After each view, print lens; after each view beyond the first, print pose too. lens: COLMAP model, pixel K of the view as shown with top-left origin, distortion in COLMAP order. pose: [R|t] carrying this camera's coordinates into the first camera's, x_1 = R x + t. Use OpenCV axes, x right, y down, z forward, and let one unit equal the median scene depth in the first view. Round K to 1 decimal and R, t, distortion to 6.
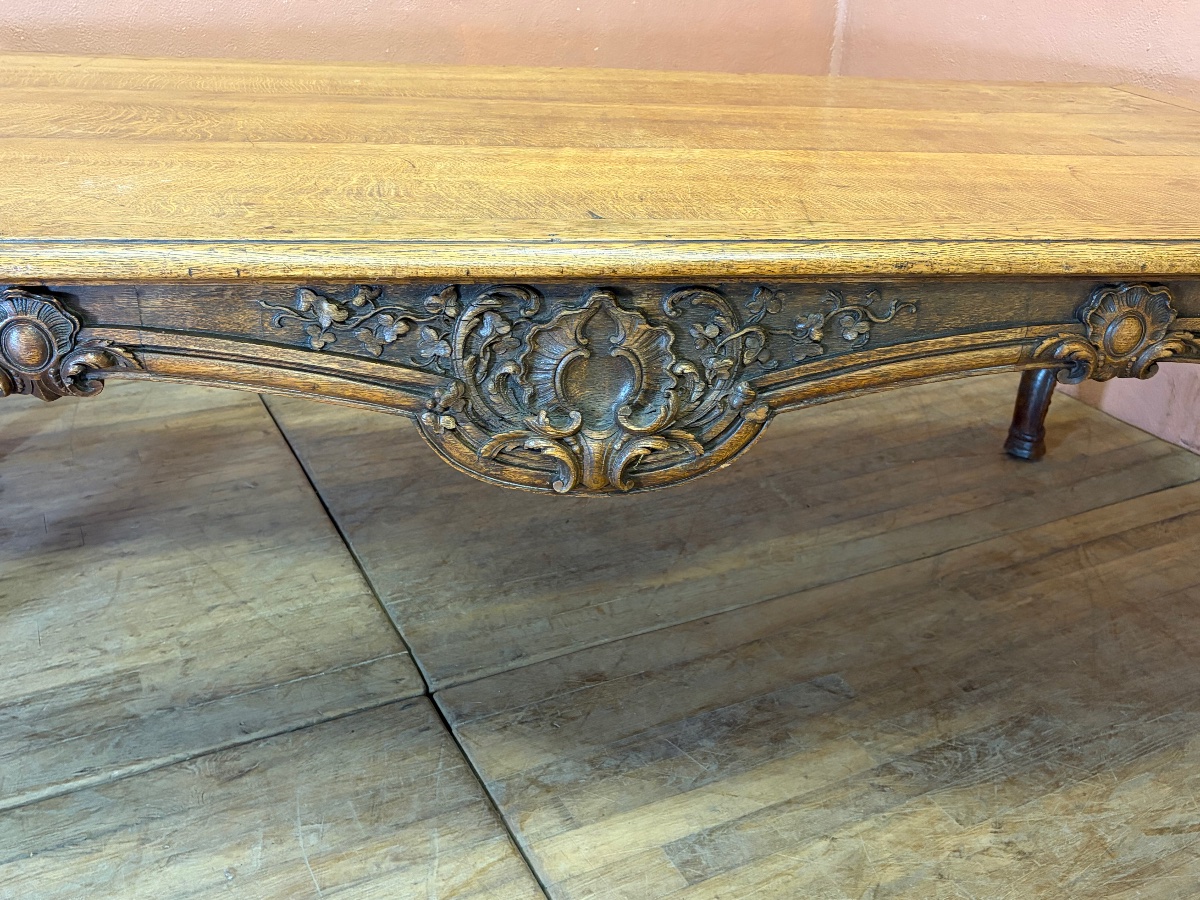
lens RADIAL K [[1121.4, 0, 603.8], [0, 1121.4, 454.1], [0, 0, 1]] dist [-0.013604, 0.000000]
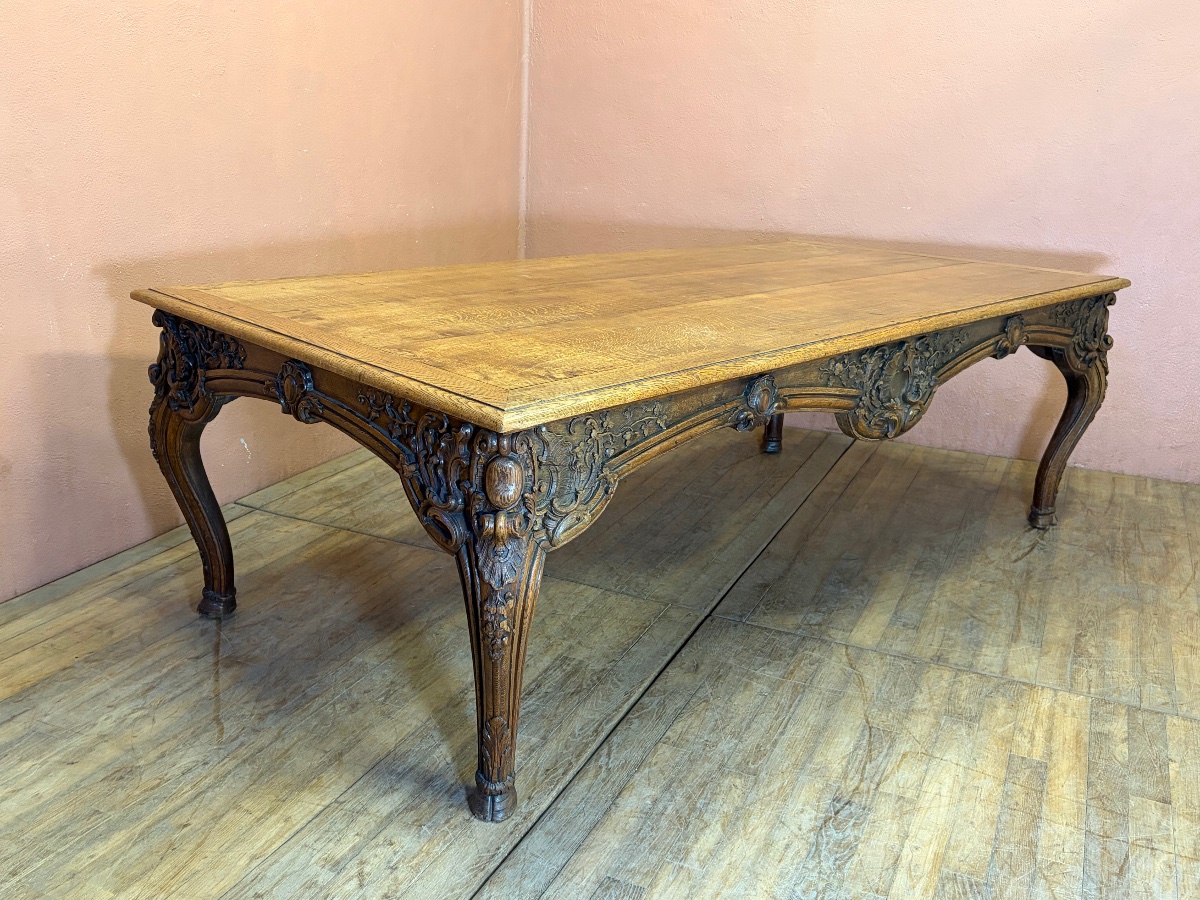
lens RADIAL K [[1121.4, 0, 607.6], [0, 1121.4, 441.2], [0, 0, 1]] dist [-0.013604, 0.000000]
pose [[0.789582, -0.188480, 0.583983, -1.427061], [0.267929, 0.962048, -0.051756, 0.006588], [-0.552064, 0.197332, 0.810114, -0.404371]]
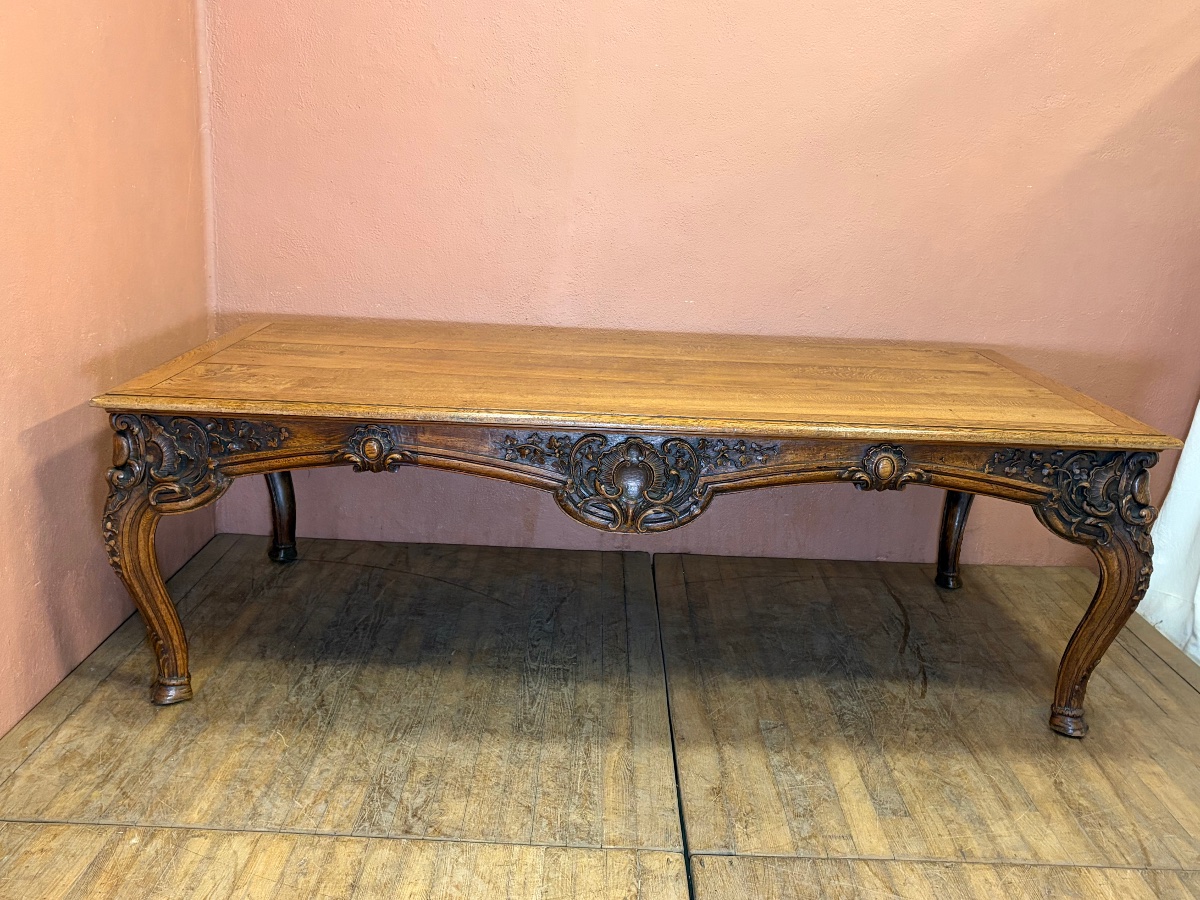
lens RADIAL K [[1152.9, 0, 598.5], [0, 1152.9, 451.9], [0, 0, 1]] dist [0.007446, 0.000000]
pose [[0.474994, -0.237155, 0.847430, -1.488137], [0.372515, 0.926650, 0.050525, -0.406227], [-0.797253, 0.291681, 0.528497, 0.242865]]
